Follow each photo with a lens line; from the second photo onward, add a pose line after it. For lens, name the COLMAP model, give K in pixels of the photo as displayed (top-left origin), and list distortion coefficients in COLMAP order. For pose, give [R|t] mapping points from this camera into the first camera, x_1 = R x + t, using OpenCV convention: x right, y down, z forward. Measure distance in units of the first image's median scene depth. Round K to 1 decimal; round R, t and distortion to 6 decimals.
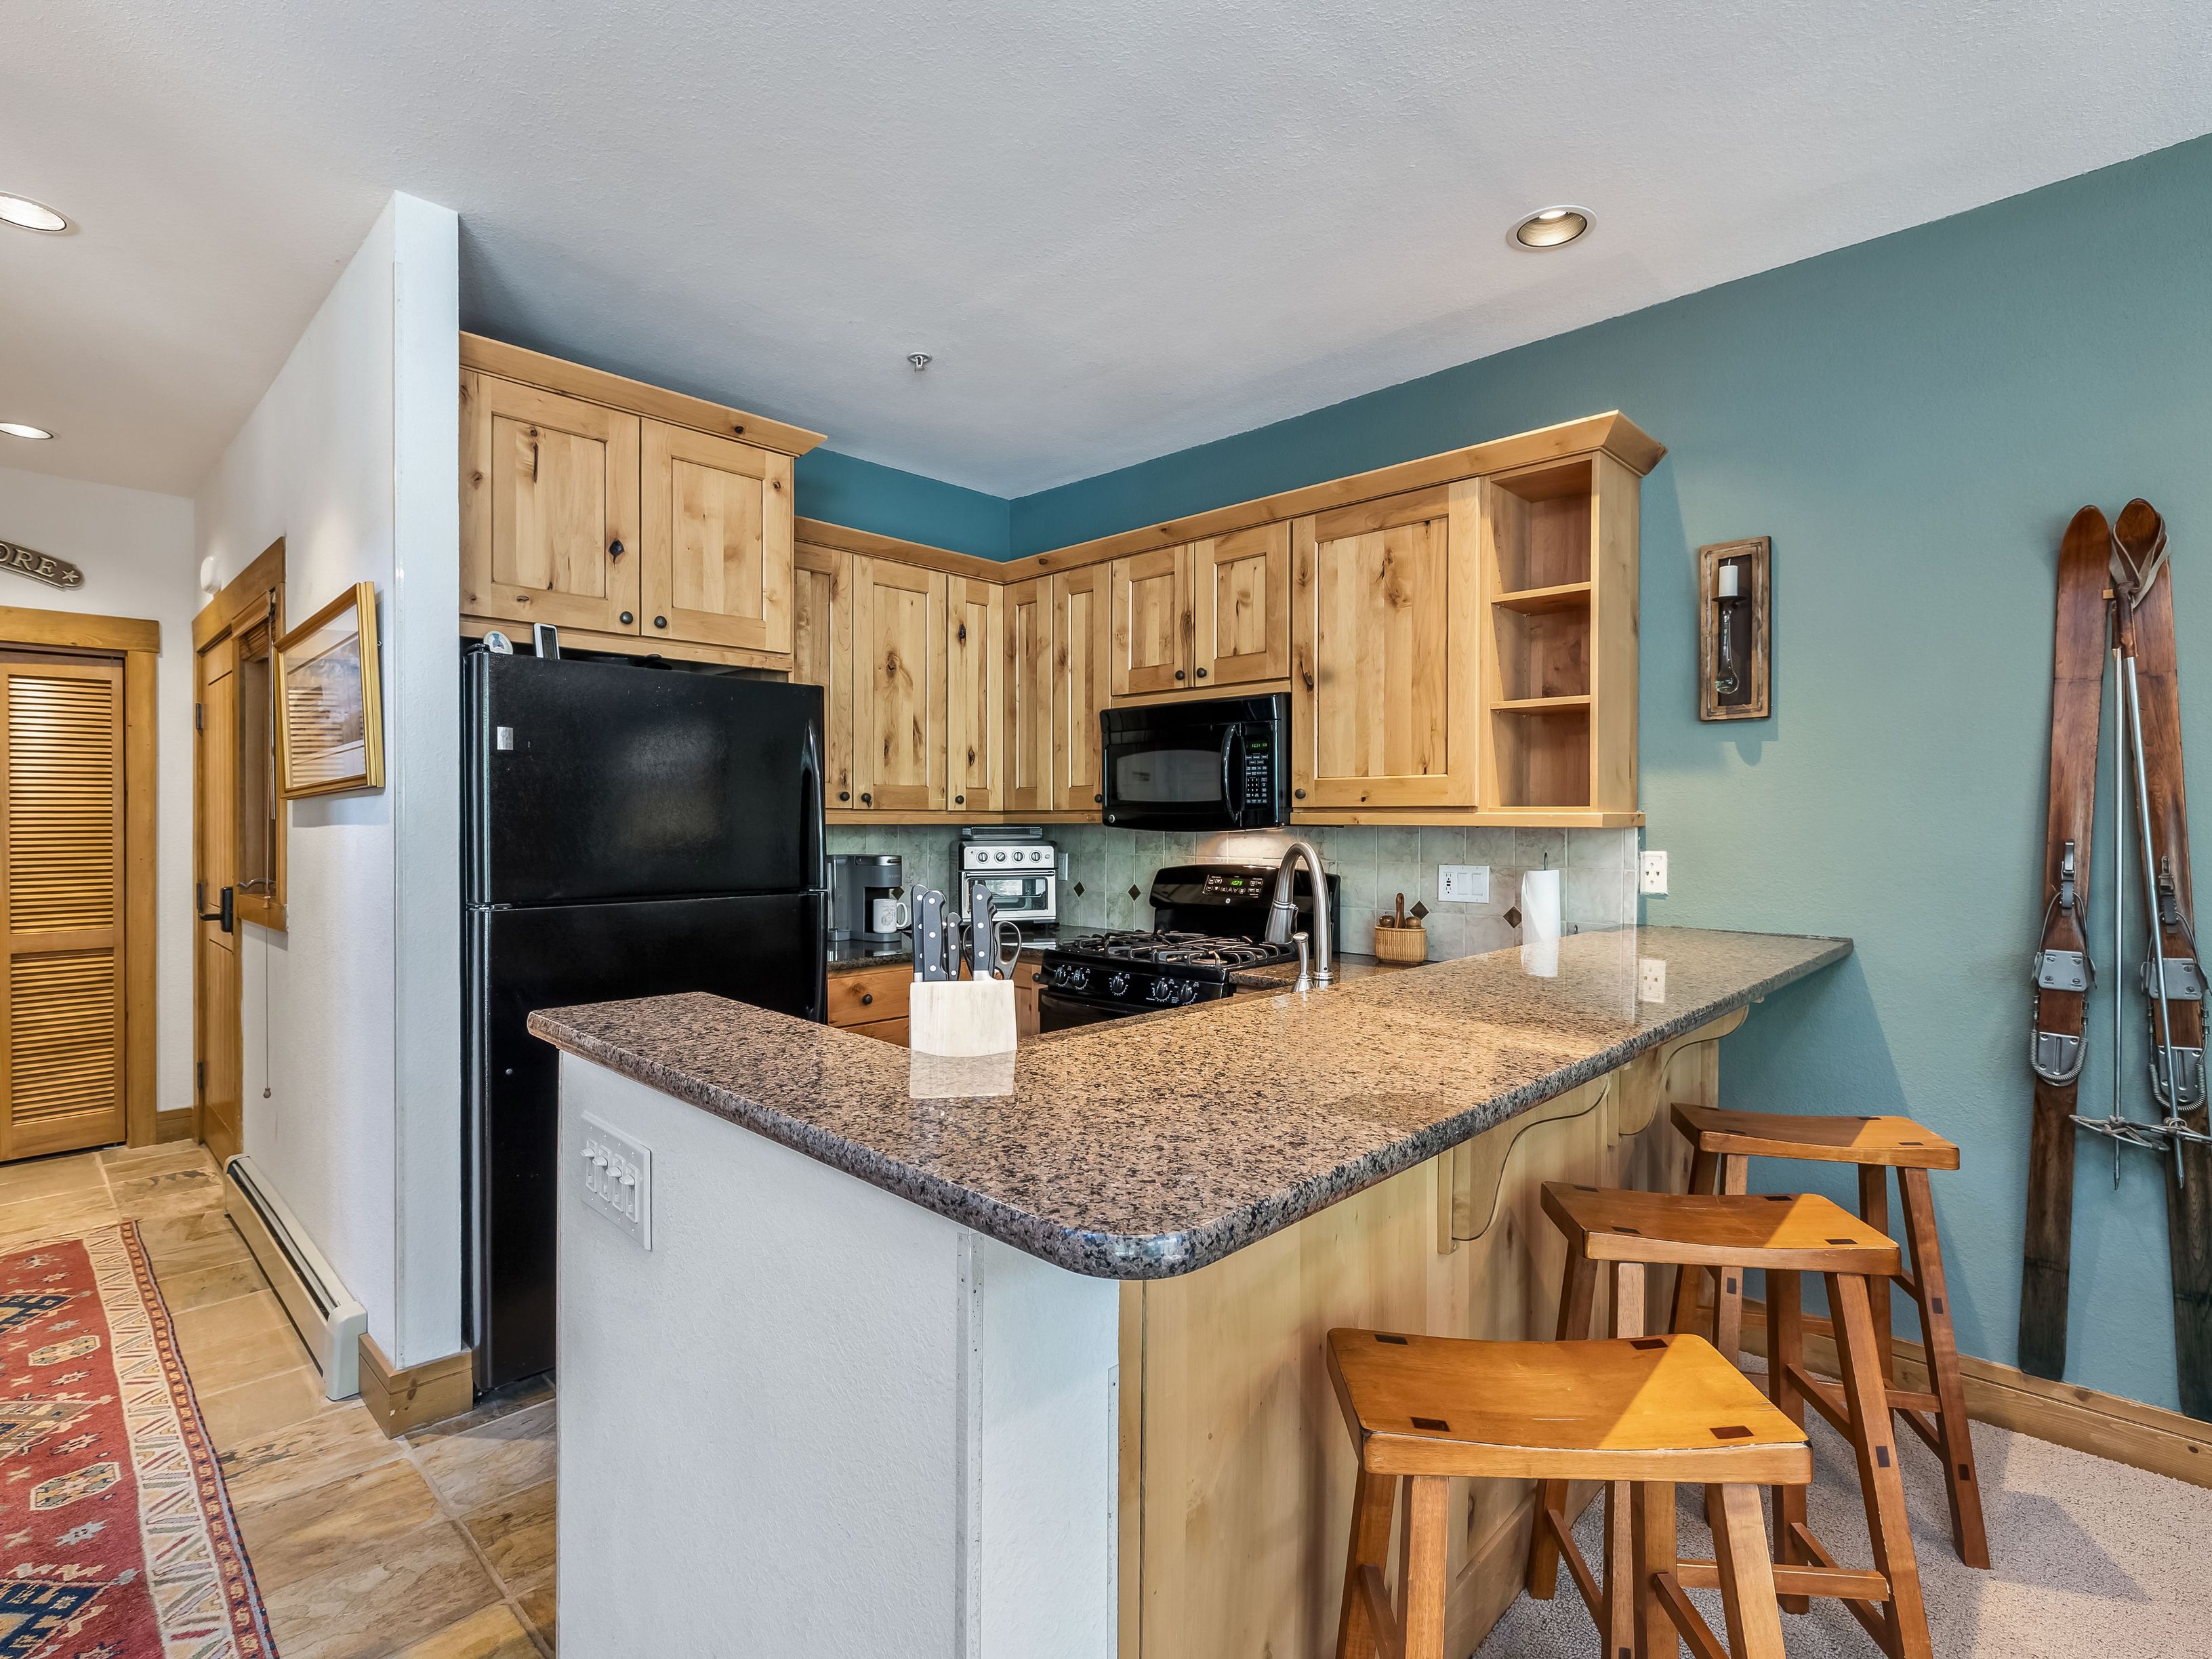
lens RADIAL K [[1088.6, 0, 1236.5], [0, 1088.6, 825.5], [0, 0, 1]] dist [-0.001783, -0.000251]
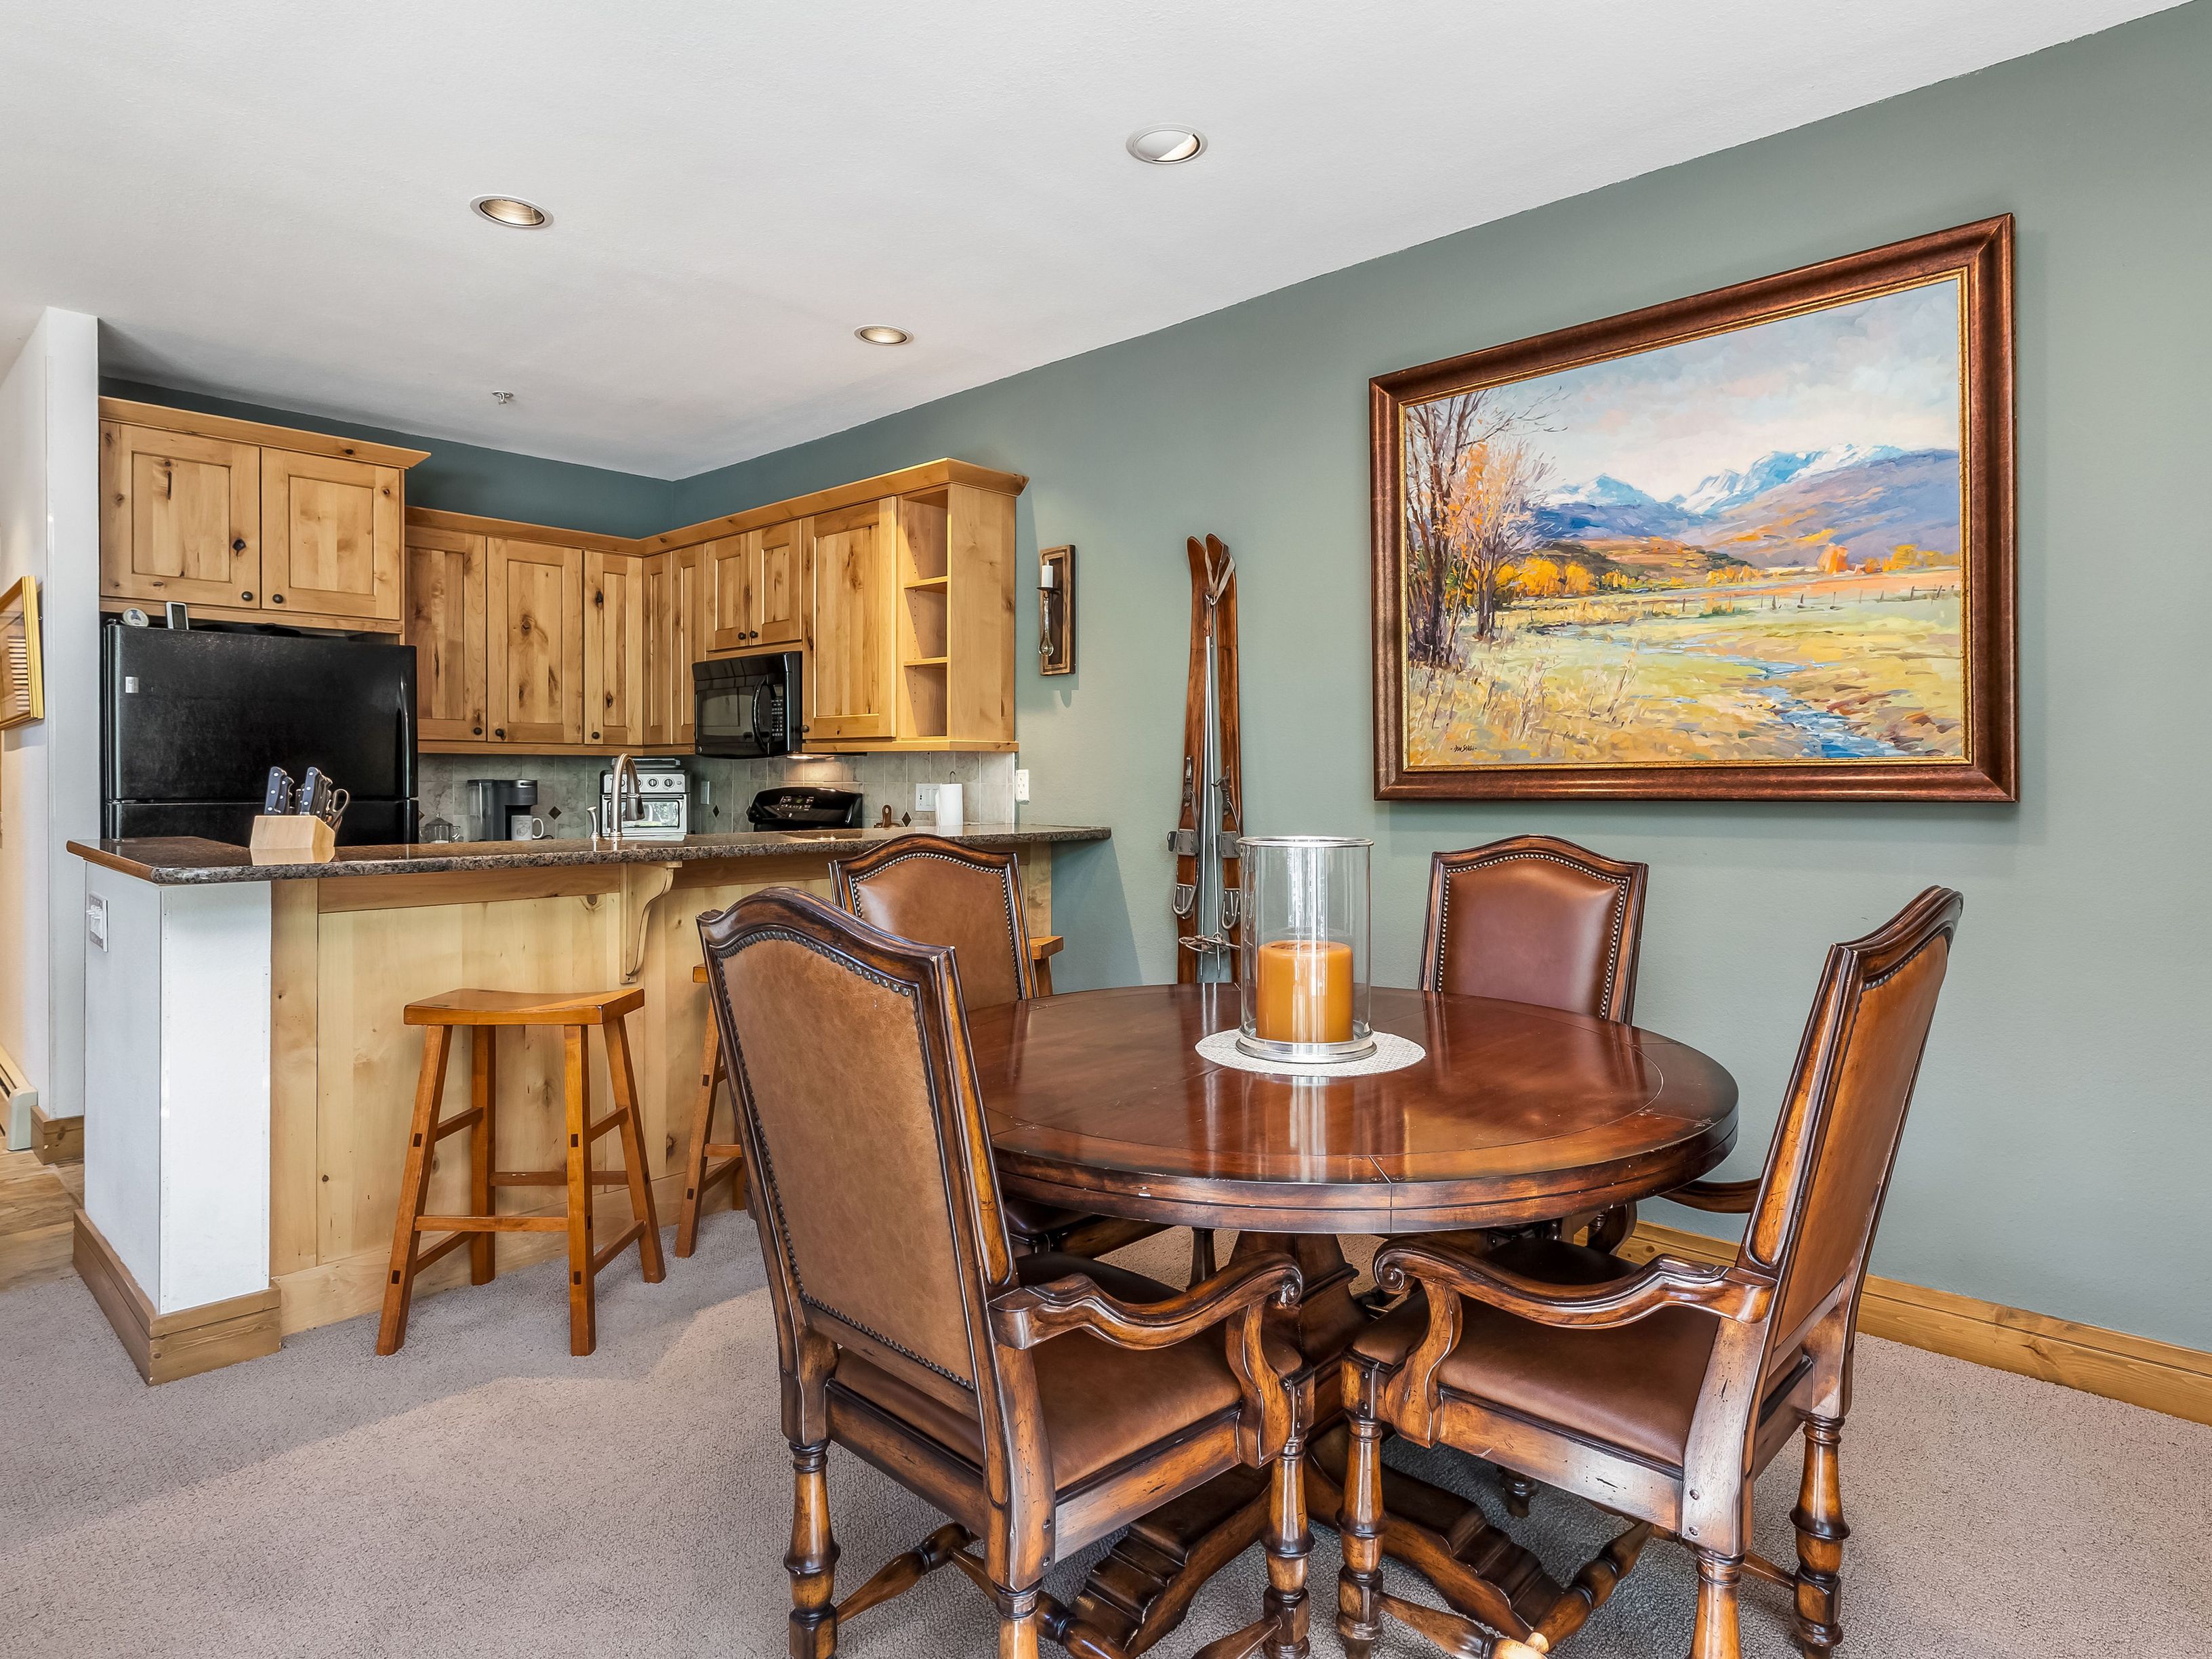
lens RADIAL K [[1247.4, 0, 1316.7], [0, 1247.4, 789.1], [0, 0, 1]] dist [-0.003341, 0.001385]
pose [[0.999318, 0.001114, 0.036914, 0.642454], [-0.001286, 0.999988, 0.004635, 0.037164], [-0.036909, -0.004680, 0.999308, -0.542674]]
